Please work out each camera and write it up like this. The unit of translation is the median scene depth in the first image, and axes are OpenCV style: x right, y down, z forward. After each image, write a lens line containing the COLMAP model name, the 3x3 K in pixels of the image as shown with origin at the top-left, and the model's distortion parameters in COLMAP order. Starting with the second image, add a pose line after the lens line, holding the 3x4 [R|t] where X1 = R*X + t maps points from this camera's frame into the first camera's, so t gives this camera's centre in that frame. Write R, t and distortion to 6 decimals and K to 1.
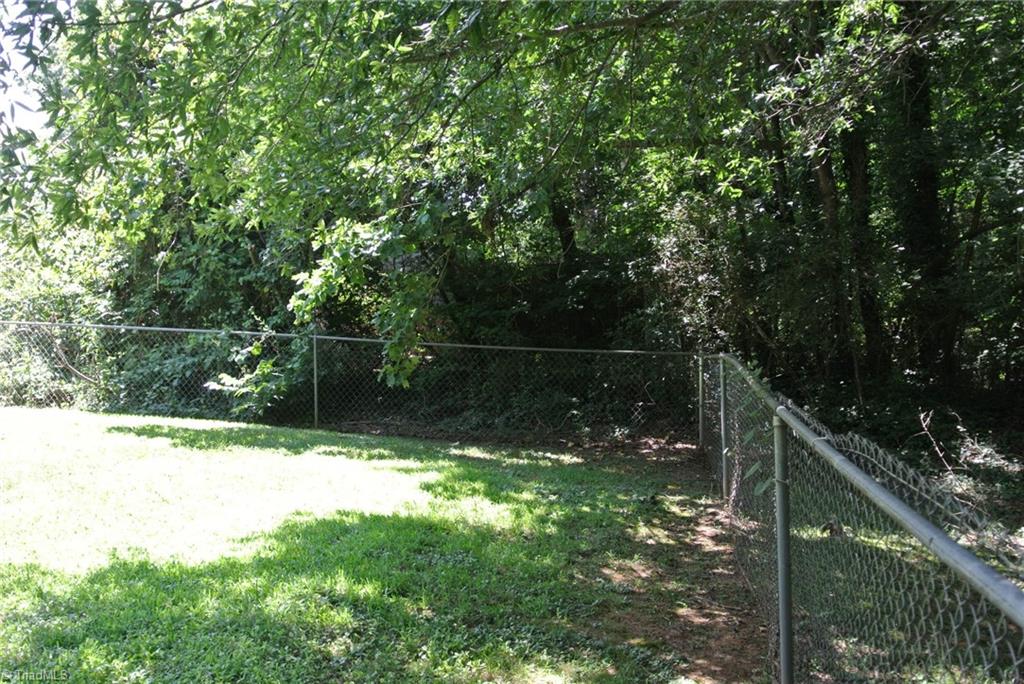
lens RADIAL K [[1155.4, 0, 511.7], [0, 1155.4, 343.4], [0, 0, 1]] dist [-0.020801, 0.000000]
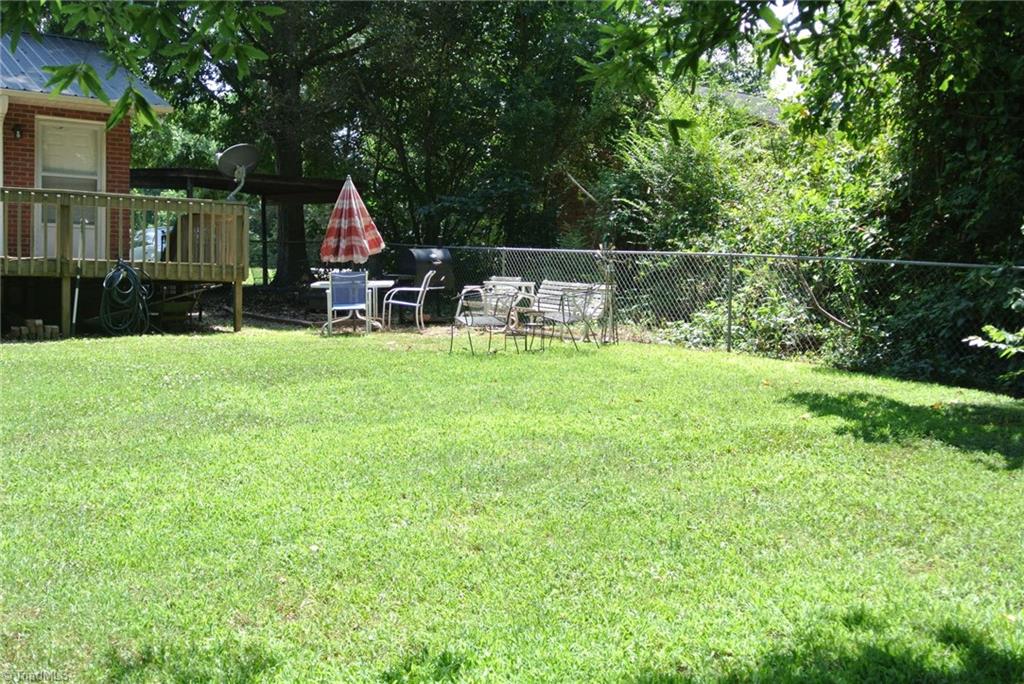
lens RADIAL K [[1155.4, 0, 512.5], [0, 1155.4, 341.9], [0, 0, 1]] dist [-0.020801, 0.000000]
pose [[0.716762, 0.048055, -0.695660, 0.034124], [-0.008871, 0.998170, 0.059812, -0.003431], [0.697262, -0.036700, 0.715877, 0.247938]]
